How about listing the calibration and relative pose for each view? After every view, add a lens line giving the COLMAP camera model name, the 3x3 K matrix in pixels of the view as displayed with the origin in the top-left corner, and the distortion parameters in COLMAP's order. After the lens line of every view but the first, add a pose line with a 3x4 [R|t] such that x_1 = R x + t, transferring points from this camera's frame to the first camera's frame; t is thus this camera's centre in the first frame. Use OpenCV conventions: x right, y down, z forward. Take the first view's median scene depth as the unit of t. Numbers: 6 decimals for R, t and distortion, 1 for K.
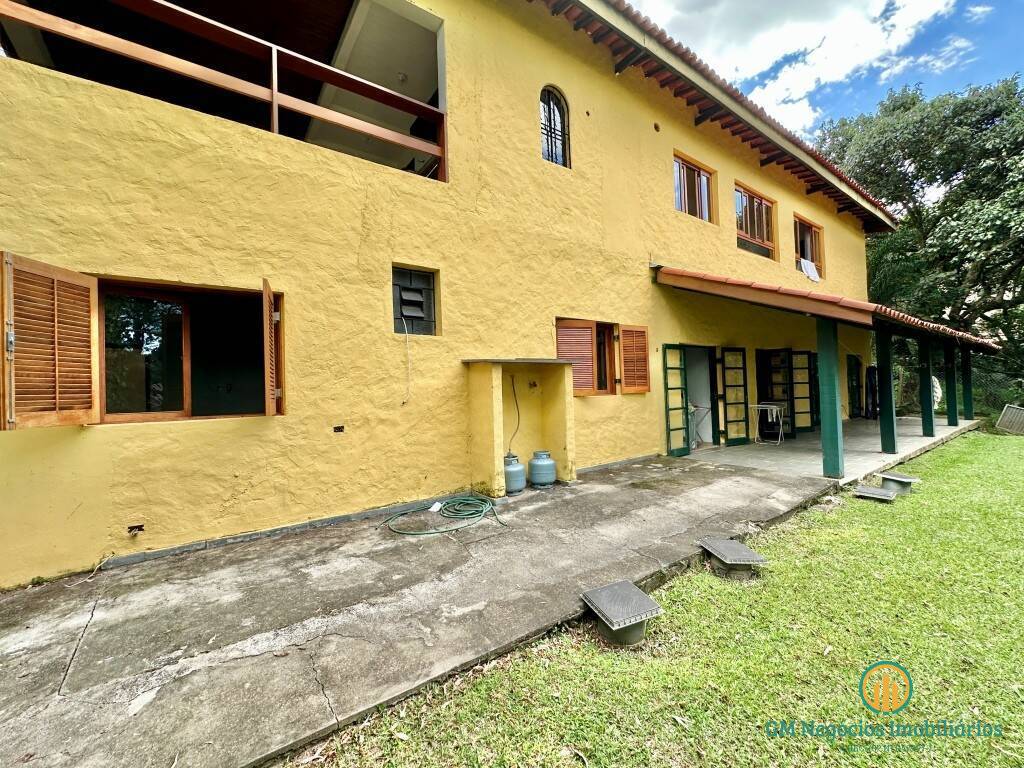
lens RADIAL K [[408.2, 0, 502.0], [0, 408.2, 379.3], [0, 0, 1]] dist [0.002072, -0.002244]
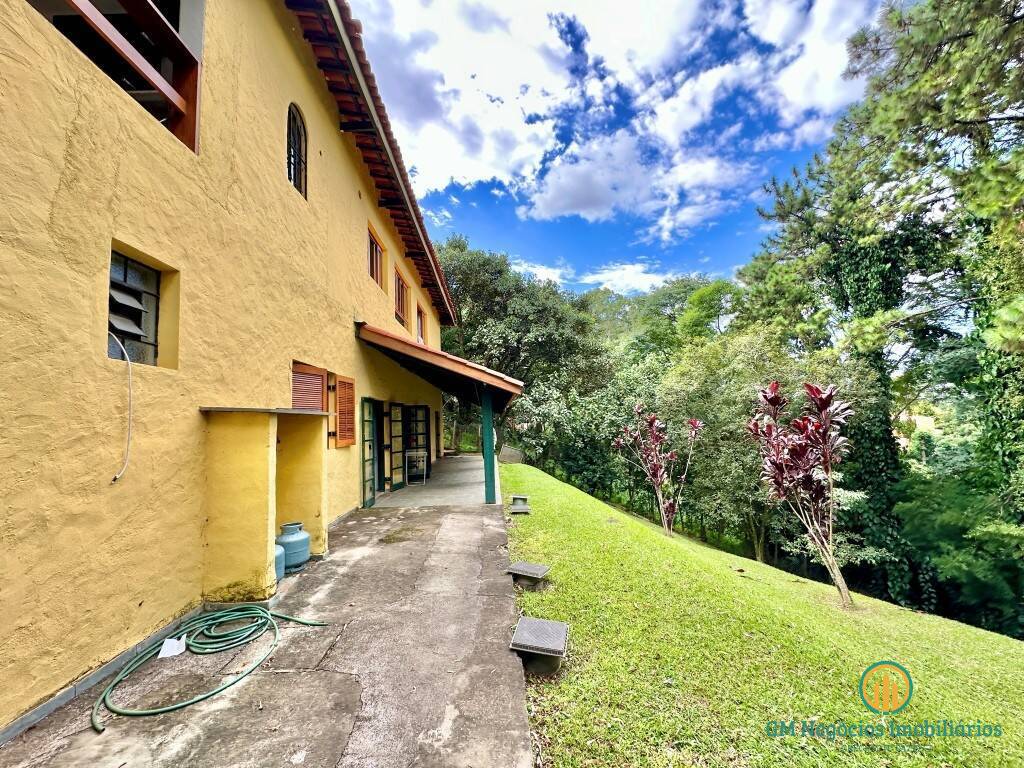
lens RADIAL K [[408.2, 0, 491.9], [0, 408.2, 381.4], [0, 0, 1]] dist [0.002072, -0.002244]
pose [[0.571233, 0.091371, 0.815686, -0.381607], [0.002572, 0.993580, -0.113099, -0.012111], [-0.820784, 0.066704, 0.567331, 0.209366]]
